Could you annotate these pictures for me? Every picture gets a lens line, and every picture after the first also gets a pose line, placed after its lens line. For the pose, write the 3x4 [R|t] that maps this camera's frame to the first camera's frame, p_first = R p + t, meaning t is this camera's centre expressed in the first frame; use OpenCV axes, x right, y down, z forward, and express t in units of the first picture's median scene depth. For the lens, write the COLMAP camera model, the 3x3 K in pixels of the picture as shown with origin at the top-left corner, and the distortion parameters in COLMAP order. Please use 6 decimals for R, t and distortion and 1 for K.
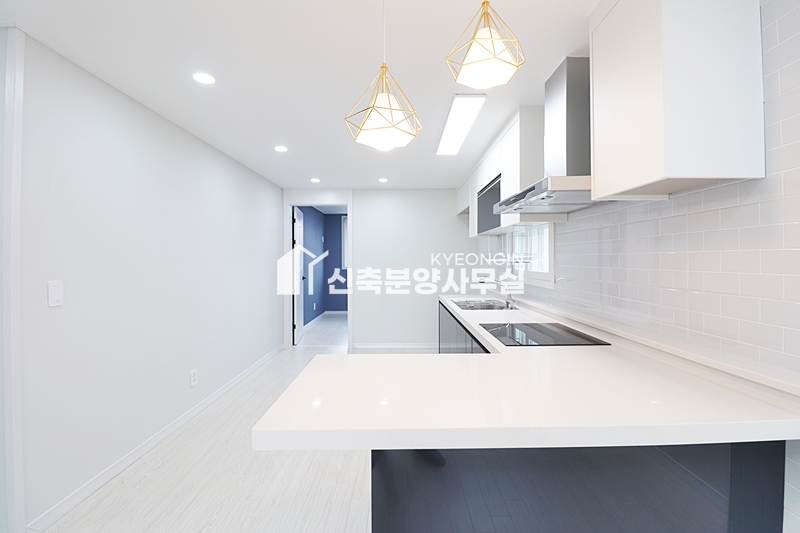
lens RADIAL K [[367.4, 0, 402.2], [0, 367.4, 259.0], [0, 0, 1]] dist [0.003494, -0.015644]
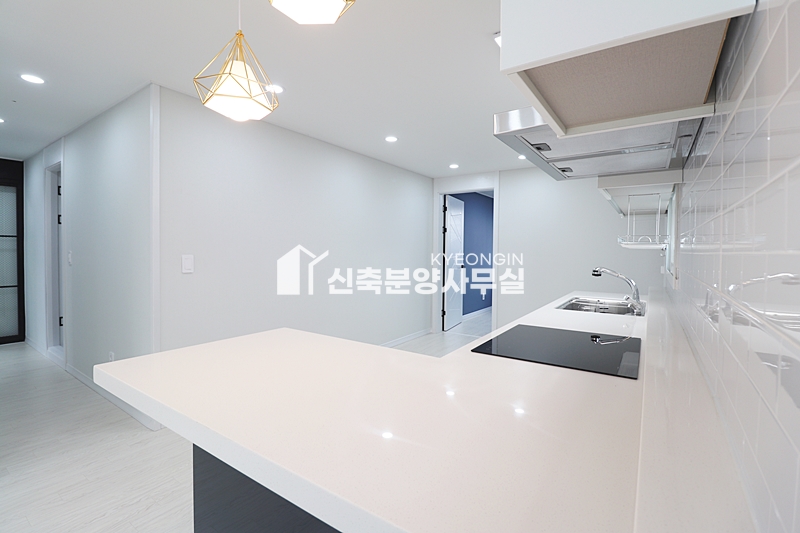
lens RADIAL K [[367.4, 0, 402.2], [0, 367.4, 259.0], [0, 0, 1]] dist [0.003494, -0.015644]
pose [[0.821836, 0.024428, -0.569200, 0.319447], [-0.011938, 0.999599, 0.025663, 0.015487], [0.569599, -0.014296, 0.821799, 0.162390]]
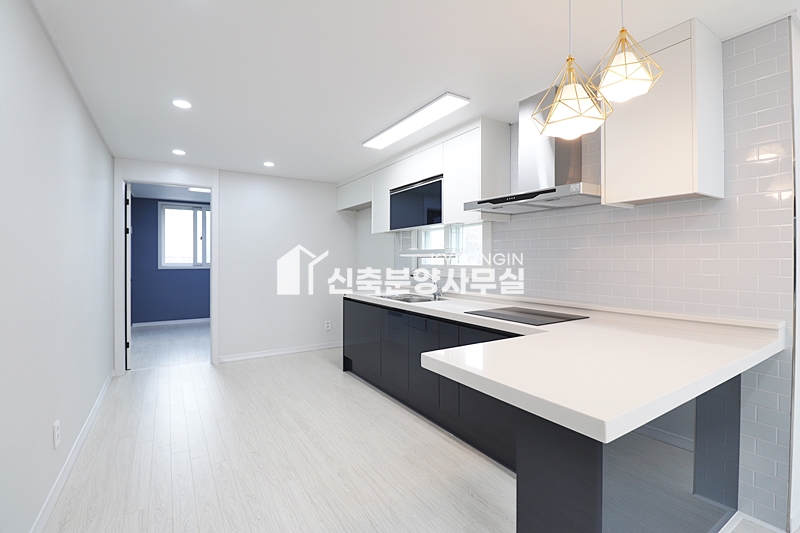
lens RADIAL K [[367.4, 0, 402.2], [0, 367.4, 259.0], [0, 0, 1]] dist [0.003494, -0.015644]
pose [[0.847852, 0.004792, 0.530211, -0.364378], [-0.004081, 0.999989, -0.002511, 0.018059], [-0.530217, -0.000034, 0.847862, 0.136279]]
